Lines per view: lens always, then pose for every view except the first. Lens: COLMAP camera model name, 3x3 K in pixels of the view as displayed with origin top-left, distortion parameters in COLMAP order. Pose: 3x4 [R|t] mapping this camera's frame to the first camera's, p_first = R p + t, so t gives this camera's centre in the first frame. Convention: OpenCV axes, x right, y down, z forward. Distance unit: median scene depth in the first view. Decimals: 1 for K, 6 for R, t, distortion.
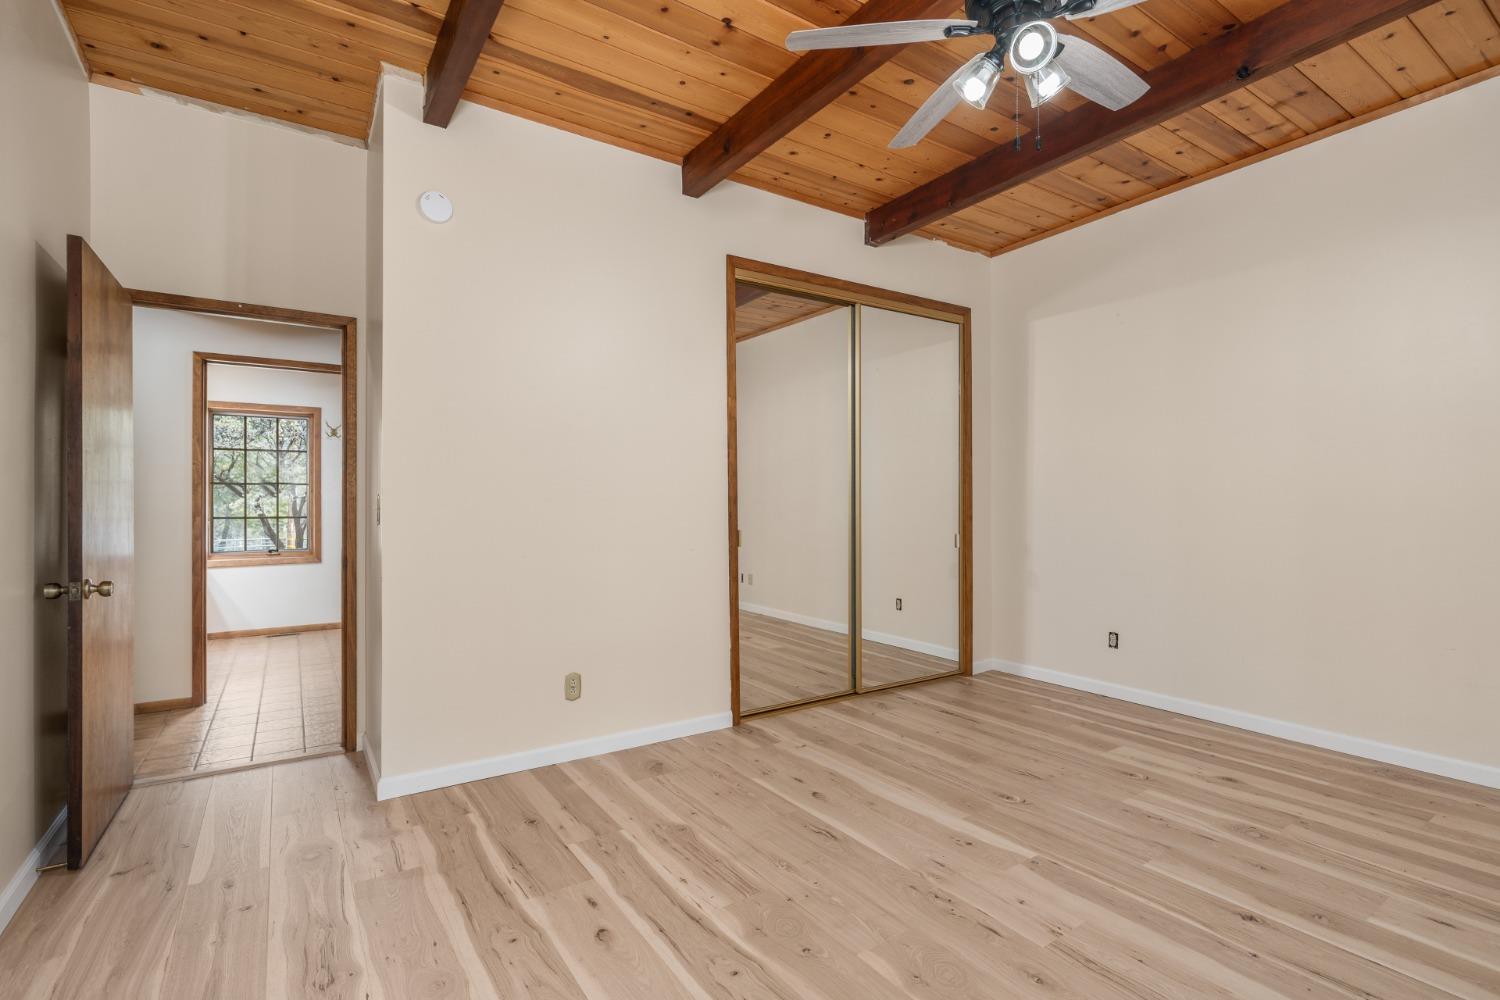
lens RADIAL K [[709.8, 0, 748.7], [0, 709.8, 502.7], [0, 0, 1]] dist [0.002627, 0.000161]
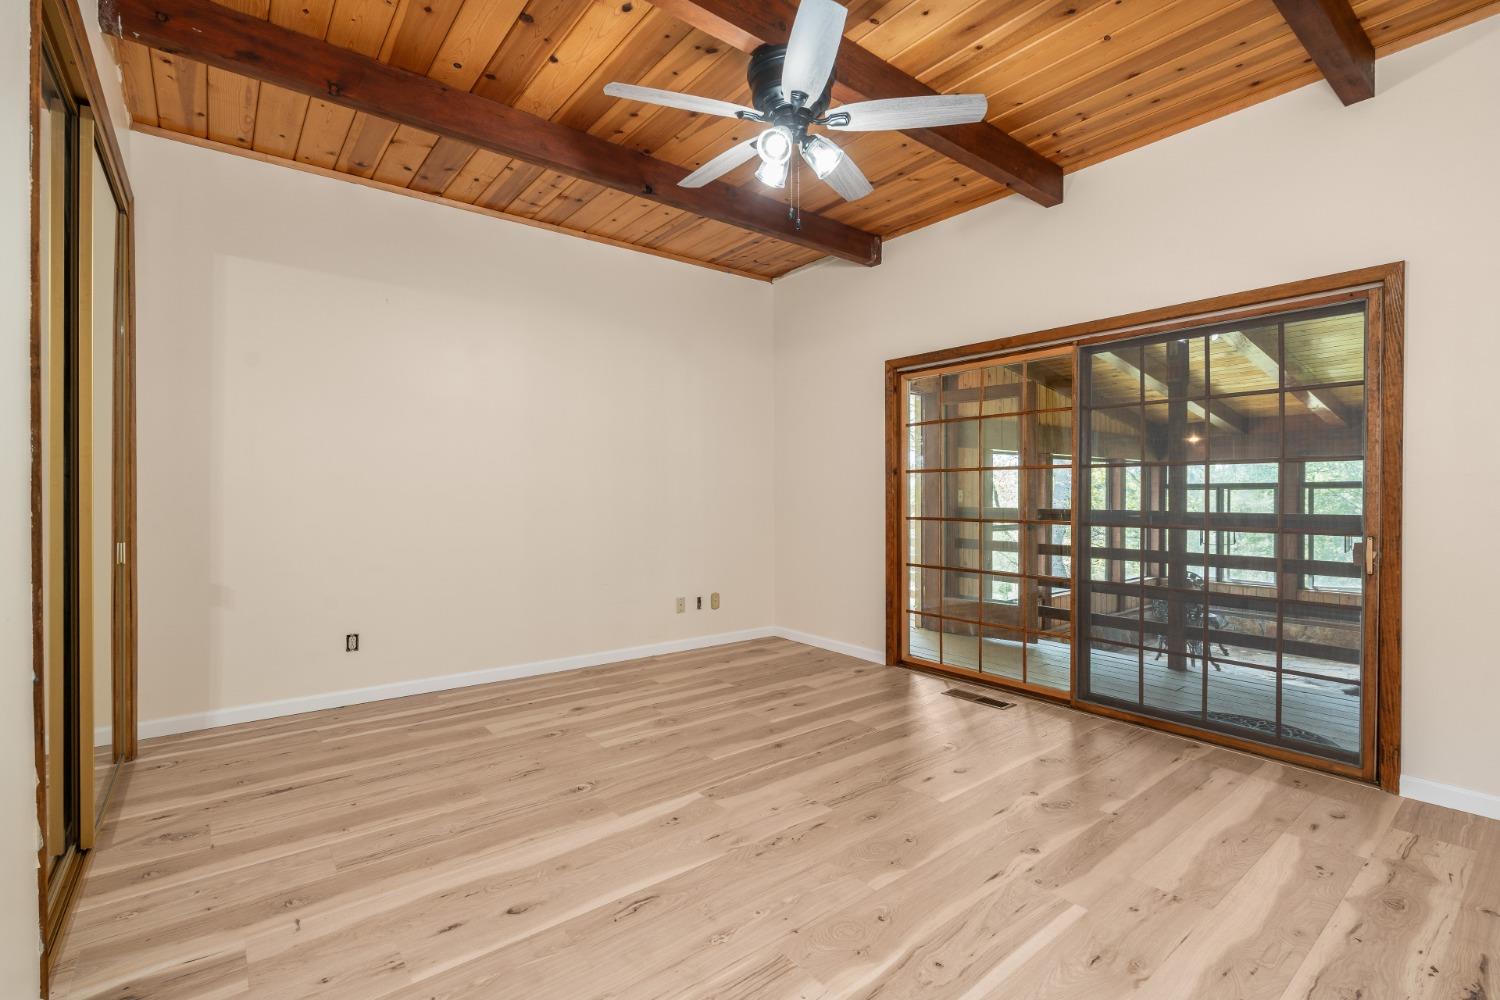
lens RADIAL K [[679.0, 0, 718.5], [0, 679.0, 499.3], [0, 0, 1]] dist [-0.003833, 0.000874]
pose [[-0.072553, -0.001455, 0.997363, -0.535053], [-0.002184, 0.999997, 0.001300, 0.005802], [-0.997362, -0.002084, -0.072556, 0.782347]]
